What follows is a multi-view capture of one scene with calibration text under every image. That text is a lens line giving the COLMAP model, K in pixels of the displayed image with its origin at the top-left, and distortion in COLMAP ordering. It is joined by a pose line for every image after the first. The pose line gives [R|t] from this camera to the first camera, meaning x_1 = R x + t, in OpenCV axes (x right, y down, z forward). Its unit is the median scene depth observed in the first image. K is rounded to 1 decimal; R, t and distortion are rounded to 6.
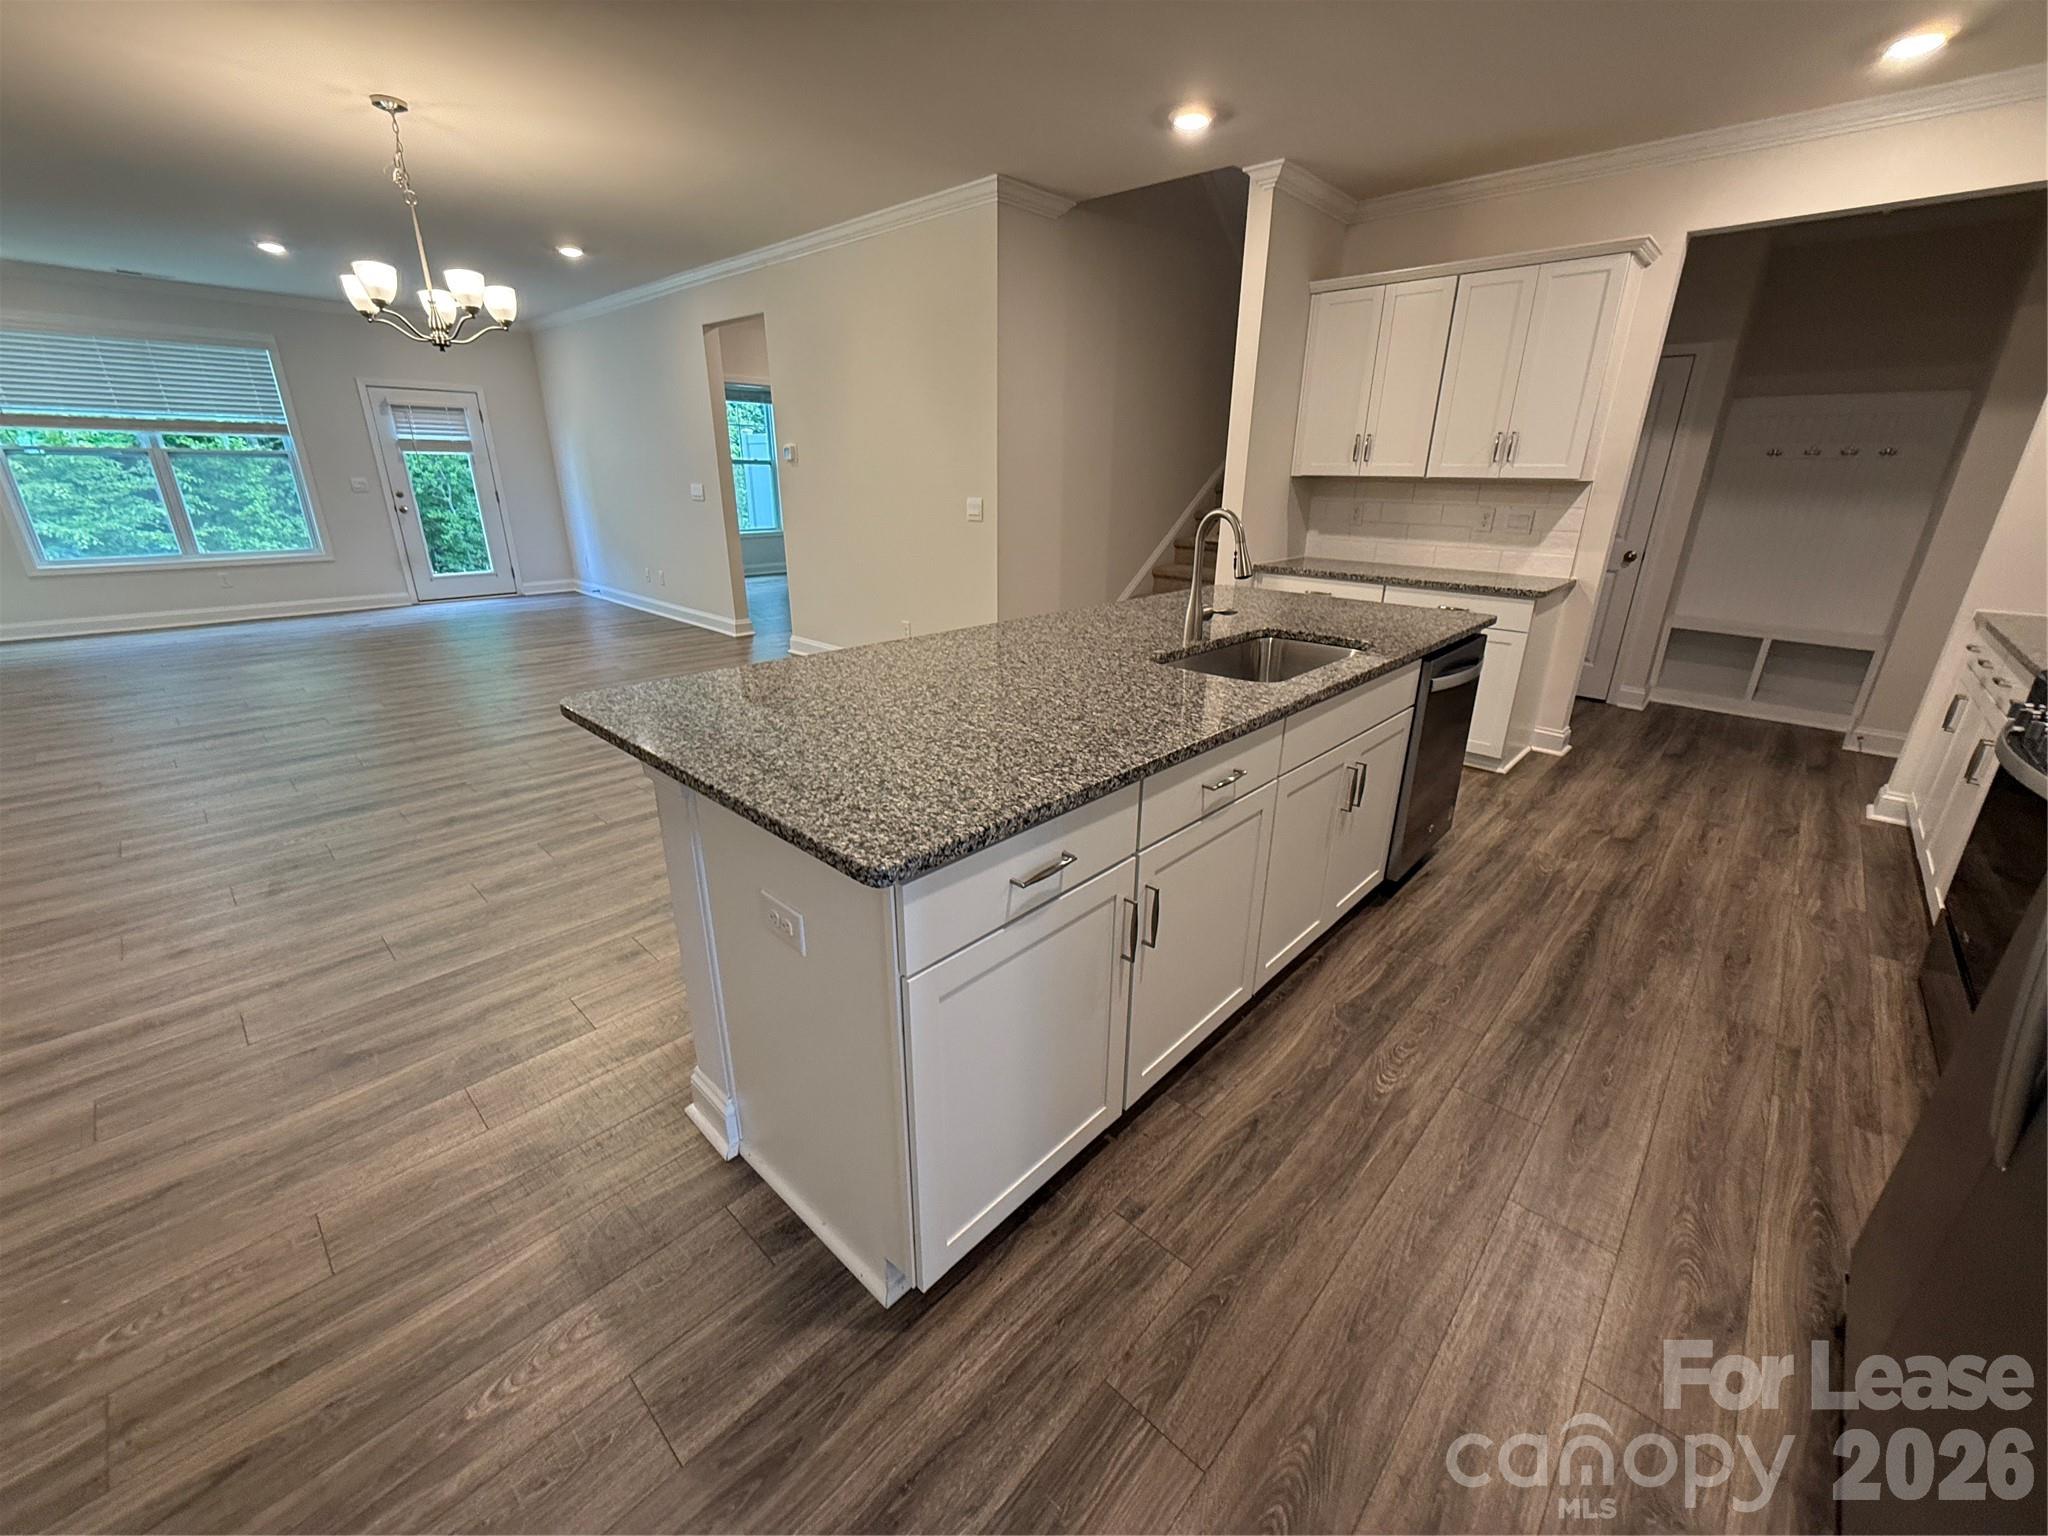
lens RADIAL K [[813.1, 0, 1037.7], [0, 813.1, 763.8], [0, 0, 1]] dist [0.000069, -0.000104]
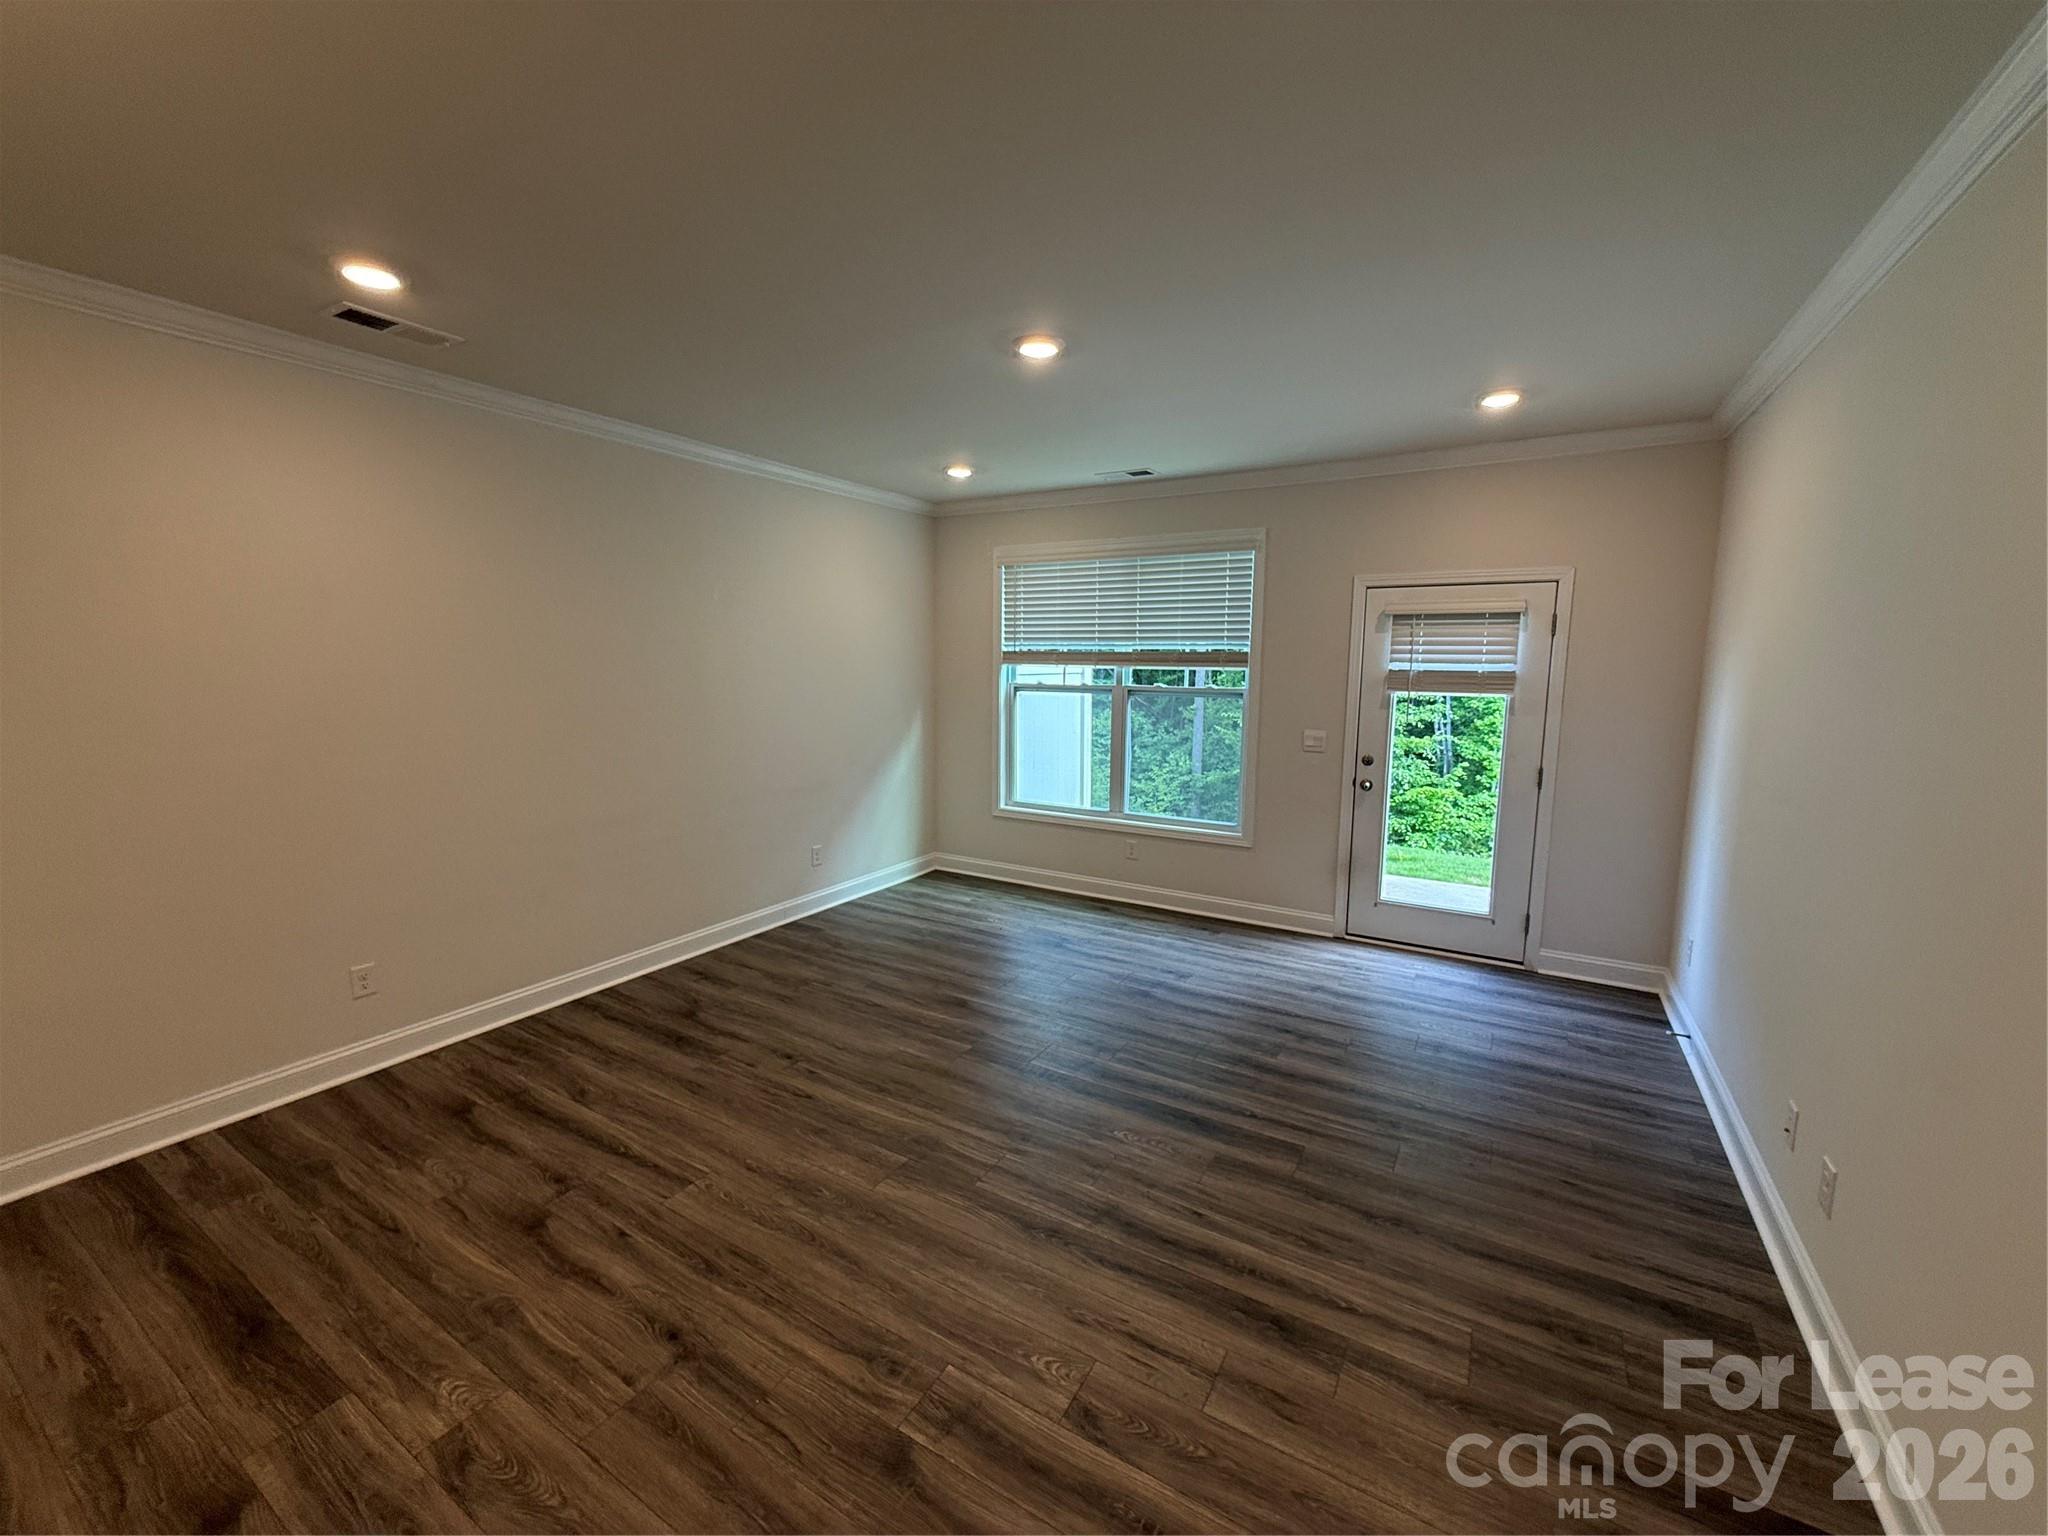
lens RADIAL K [[813.1, 0, 1023.3], [0, 813.1, 777.5], [0, 0, 1]] dist [0.000069, -0.000104]
pose [[0.201399, 0.130945, -0.970717, -0.579084], [-0.336433, 0.939981, 0.056997, -0.583595], [0.919919, 0.315102, 0.233365, 1.385873]]
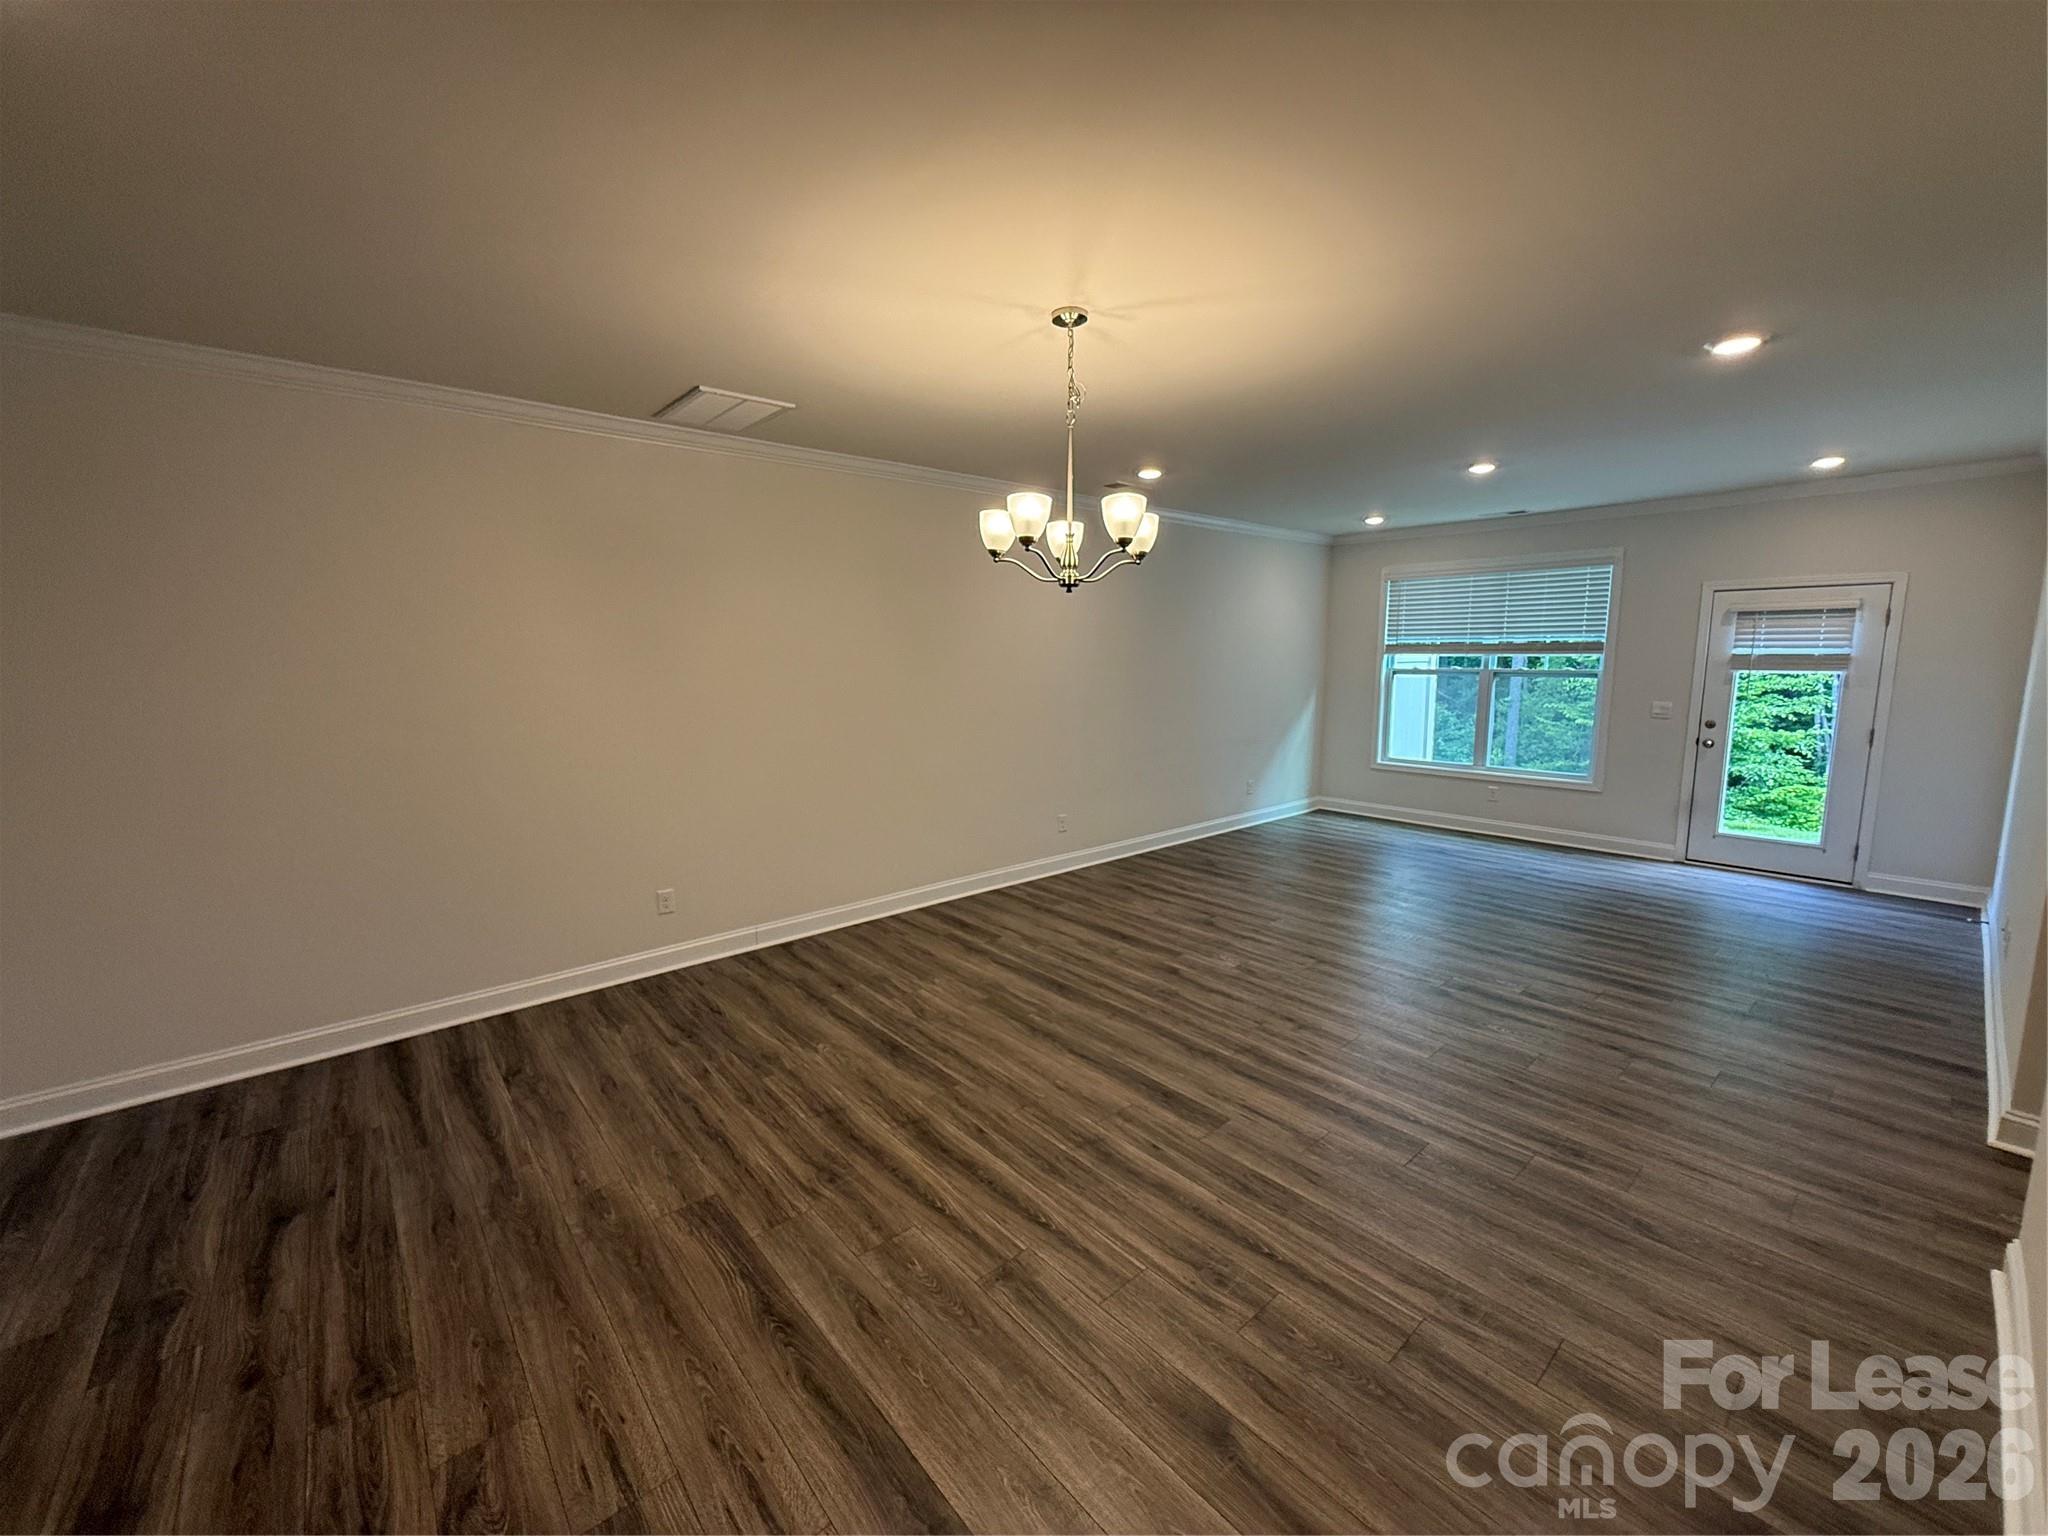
lens RADIAL K [[813.1, 0, 1025.6], [0, 813.1, 771.7], [0, 0, 1]] dist [0.000069, -0.000104]
pose [[-0.110249, 0.131122, -0.985217, 0.064616], [-0.333532, 0.928898, 0.160950, -0.434188], [0.936270, 0.346345, -0.058677, 1.009836]]
